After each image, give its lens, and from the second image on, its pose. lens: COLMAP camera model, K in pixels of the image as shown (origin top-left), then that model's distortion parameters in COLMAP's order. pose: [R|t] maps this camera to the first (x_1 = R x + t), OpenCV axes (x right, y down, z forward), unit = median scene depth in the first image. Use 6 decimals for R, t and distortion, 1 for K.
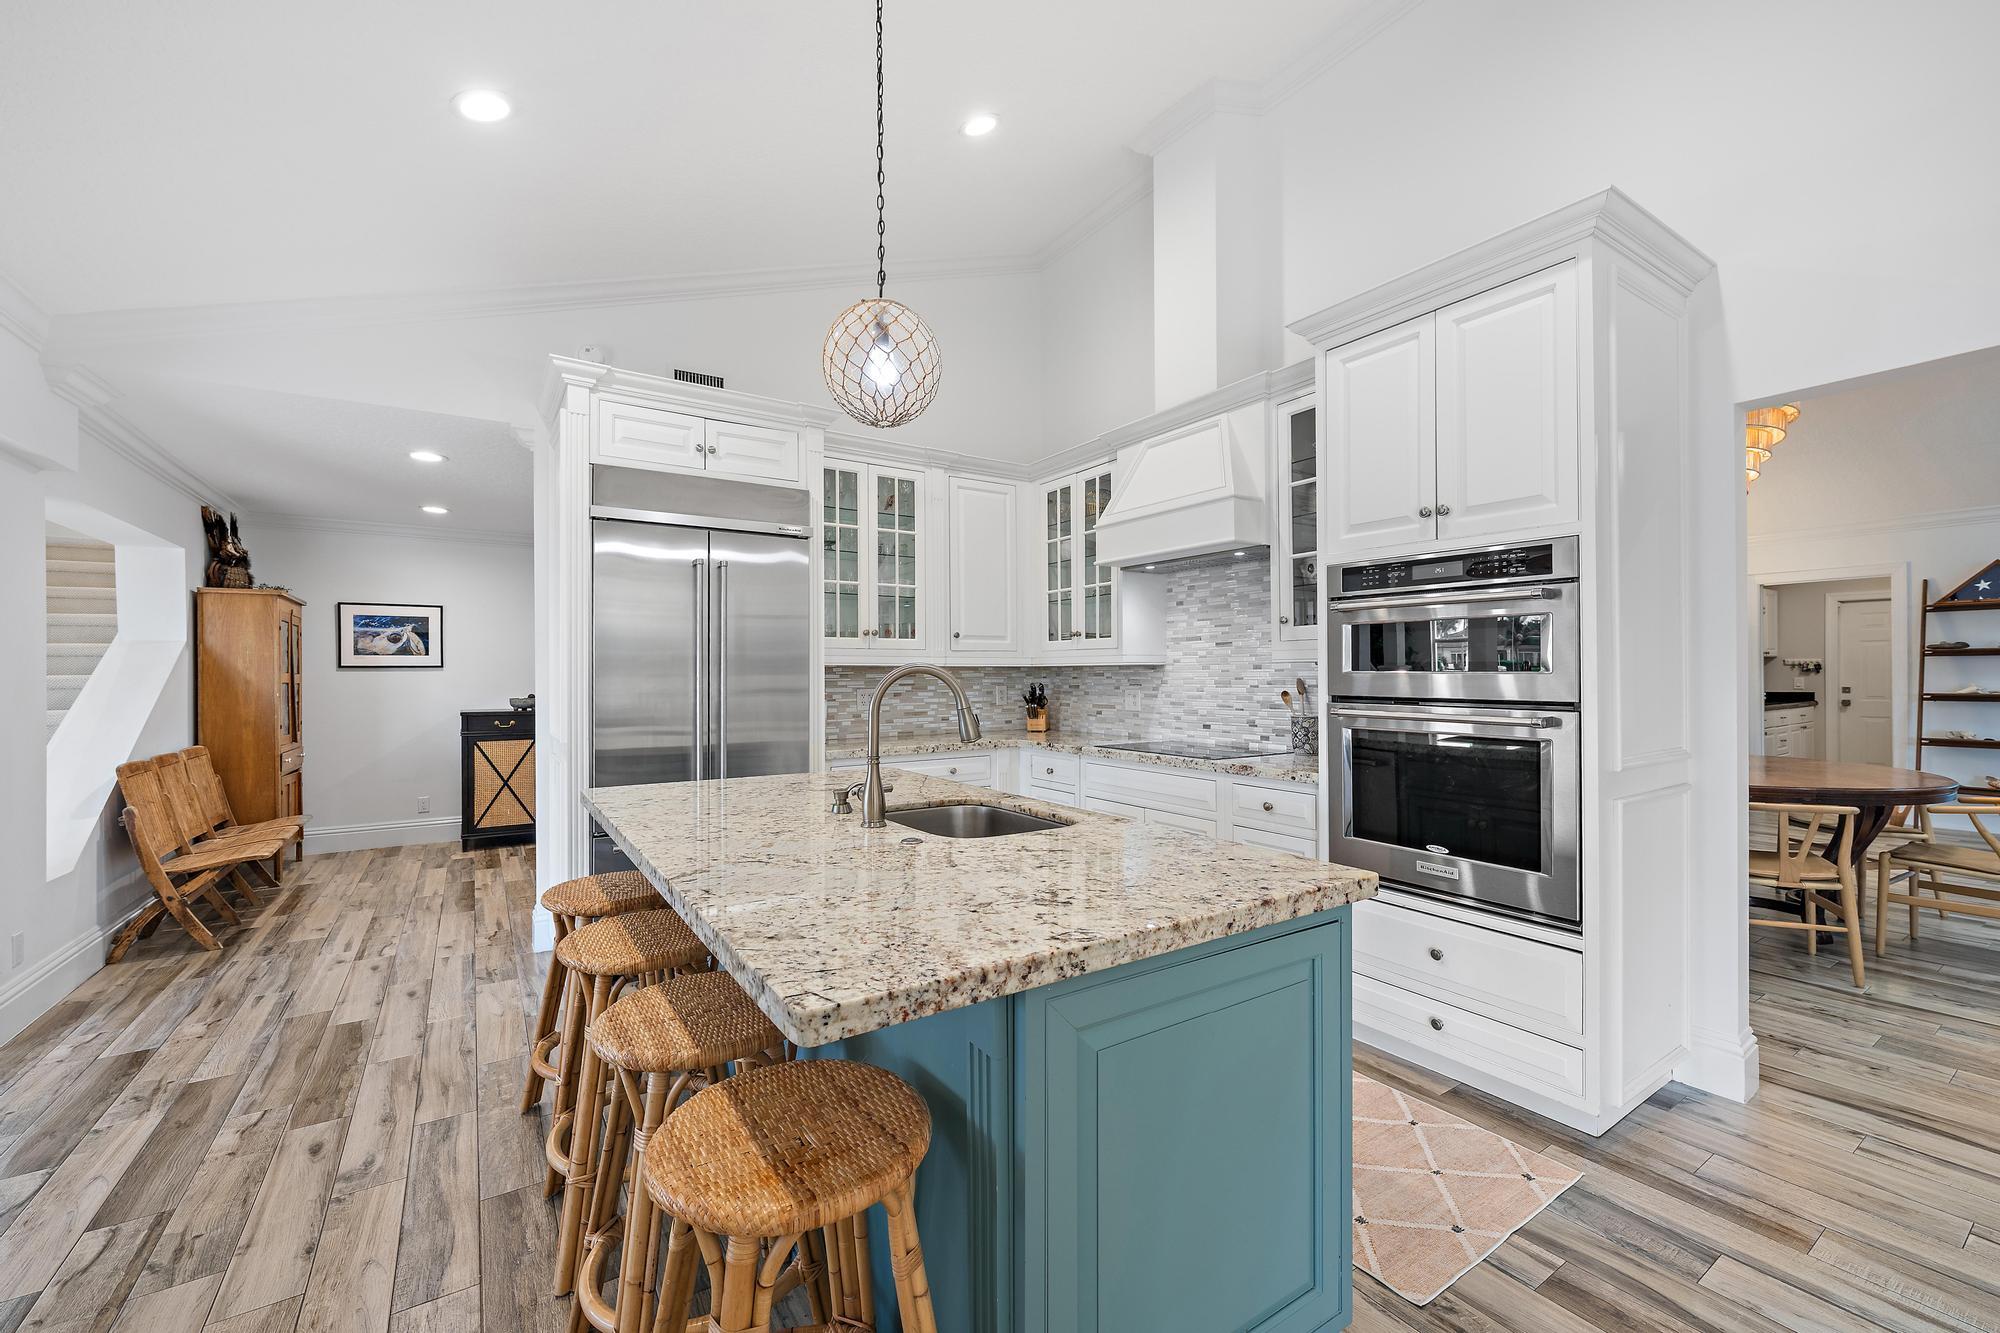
lens RADIAL K [[783.0, 0, 985.8], [0, 783.0, 673.2], [0, 0, 1]] dist [0.000957, 0.000157]
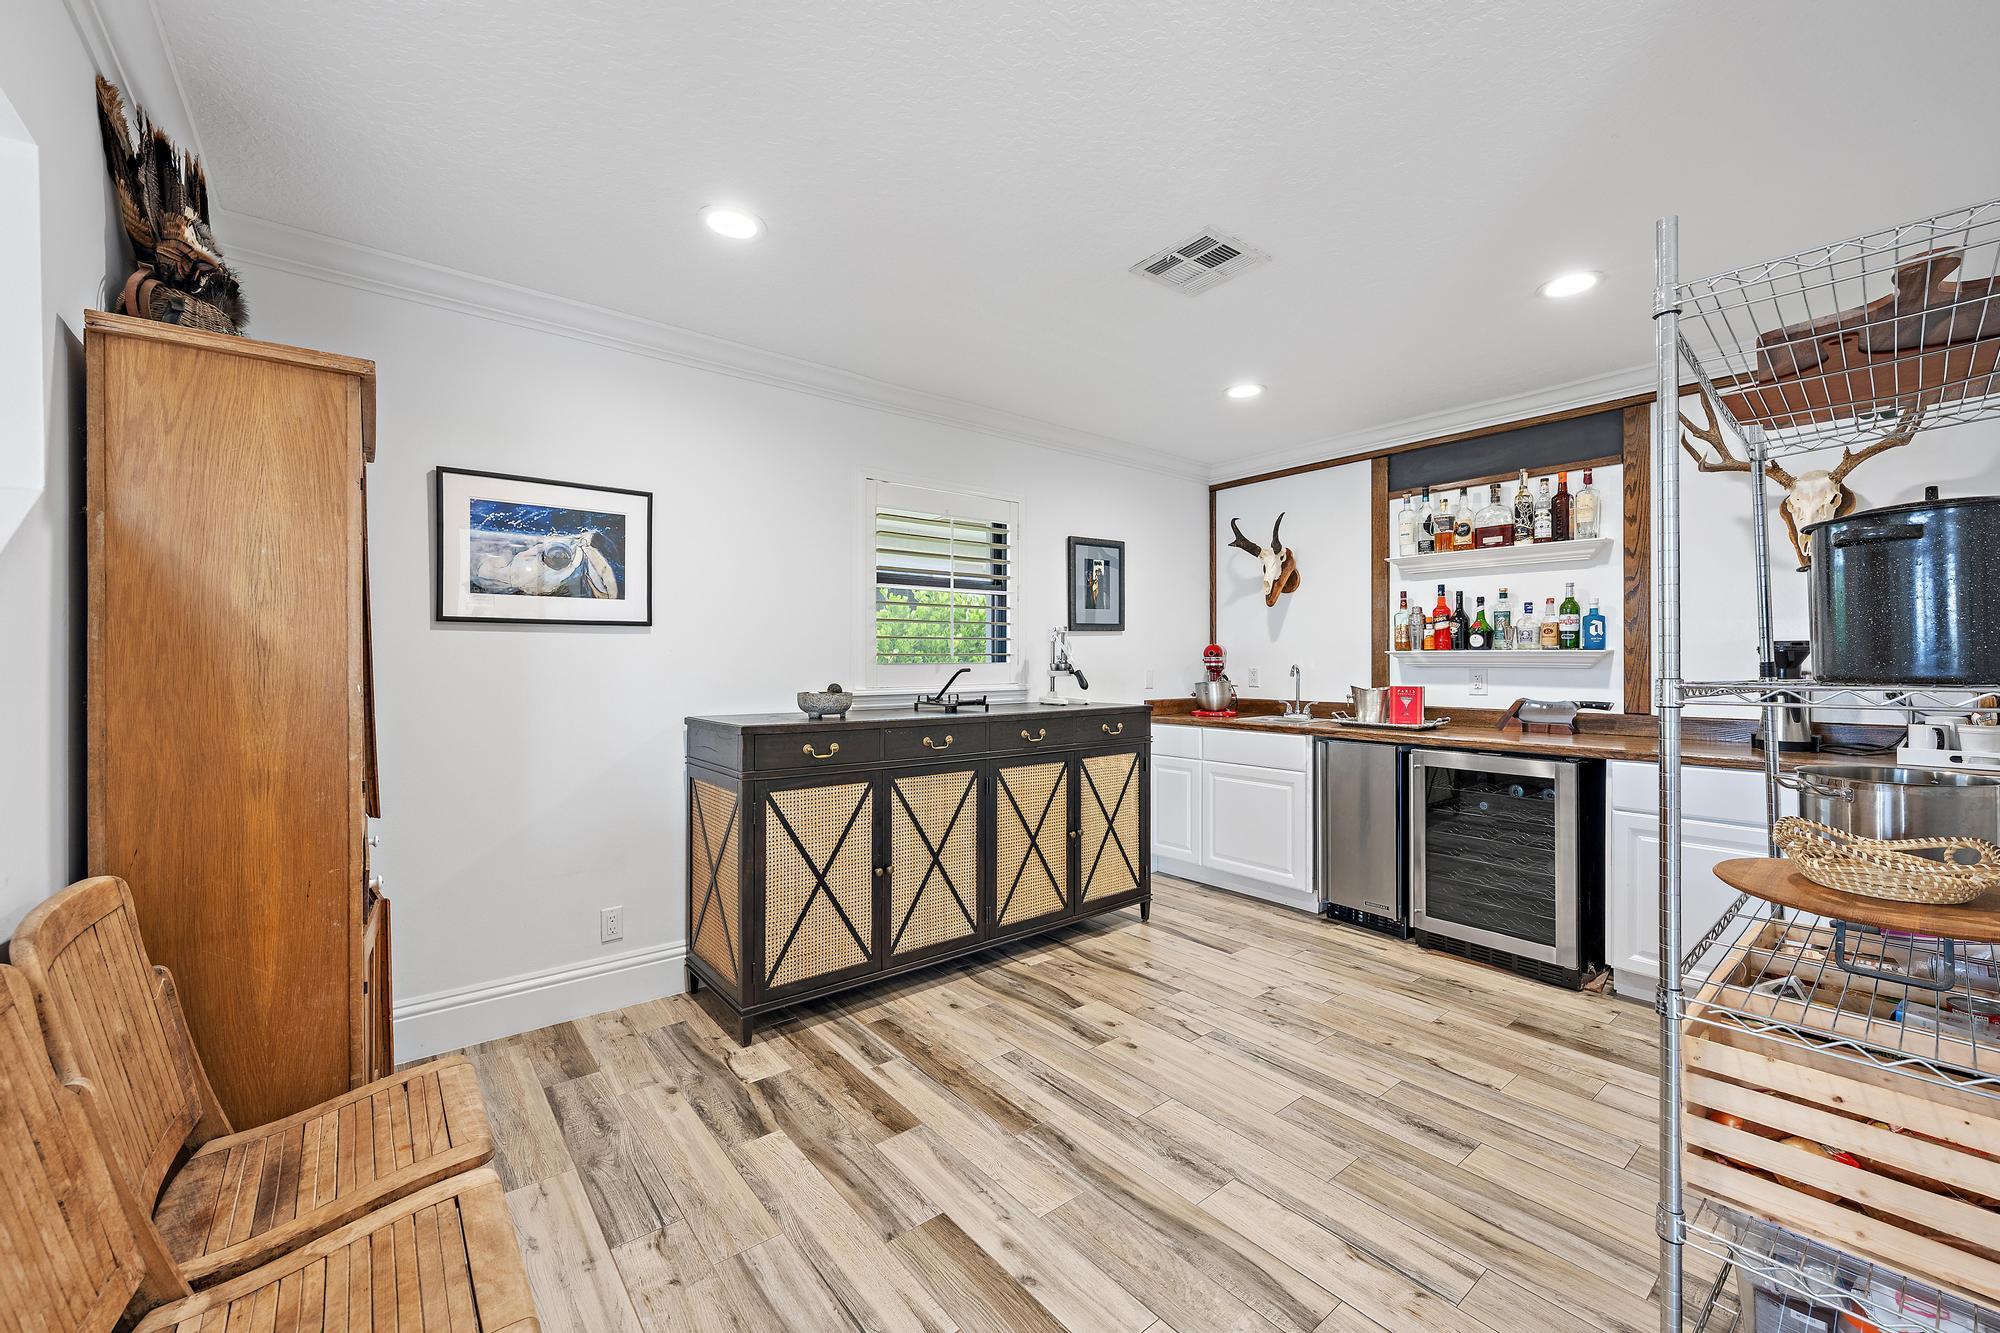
lens RADIAL K [[783.0, 0, 1002.0], [0, 783.0, 661.0], [0, 0, 1]] dist [0.000957, 0.000157]
pose [[0.995208, 0.005040, 0.097648, -0.514351], [-0.005288, 0.999983, 0.002285, 0.010885], [-0.097635, -0.002790, 0.995218, 0.500988]]
